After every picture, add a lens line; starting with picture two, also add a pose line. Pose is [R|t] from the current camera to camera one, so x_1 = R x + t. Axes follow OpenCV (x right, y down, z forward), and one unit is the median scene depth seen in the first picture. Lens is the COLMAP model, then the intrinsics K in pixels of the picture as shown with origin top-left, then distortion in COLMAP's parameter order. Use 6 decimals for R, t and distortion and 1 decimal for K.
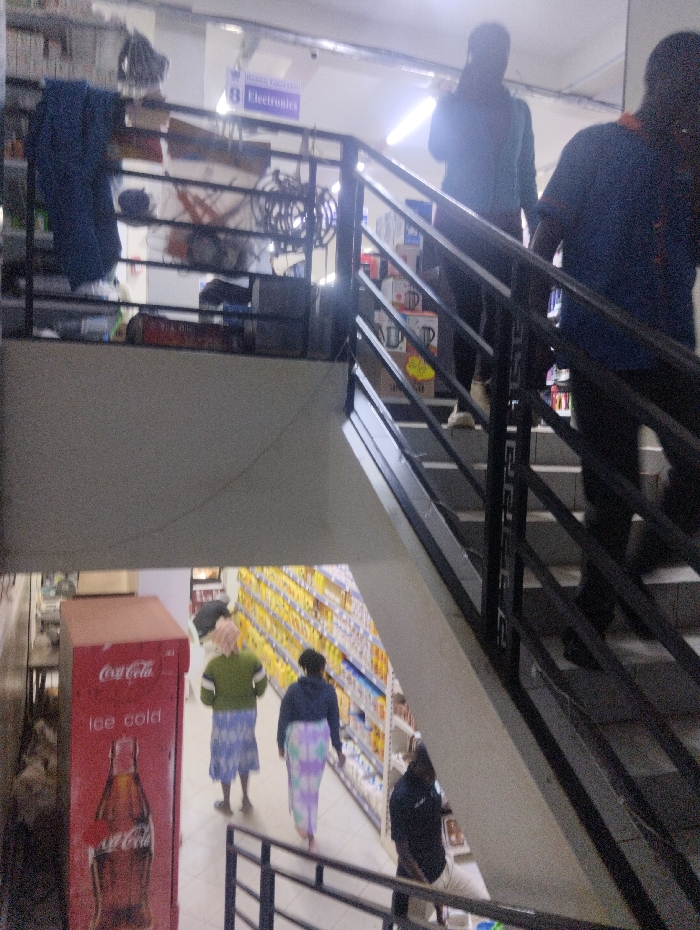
lens RADIAL K [[761.0, 0, 330.3], [0, 761.0, 436.0], [0, 0, 1]] dist [0.055244, -0.057593]
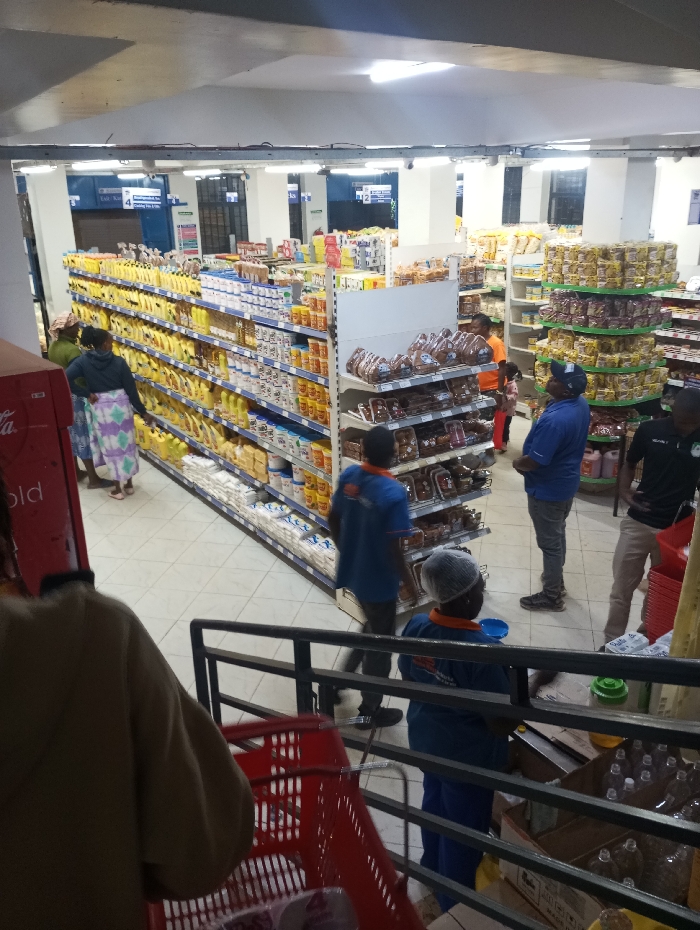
lens RADIAL K [[775.3, 0, 327.3], [0, 775.3, 455.4], [0, 0, 1]] dist [0.031593, -0.012521]
pose [[0.967507, -0.145841, 0.206542, -0.081905], [0.078096, 0.949309, 0.304489, 0.107022], [-0.240479, -0.278465, 0.929853, 0.239128]]
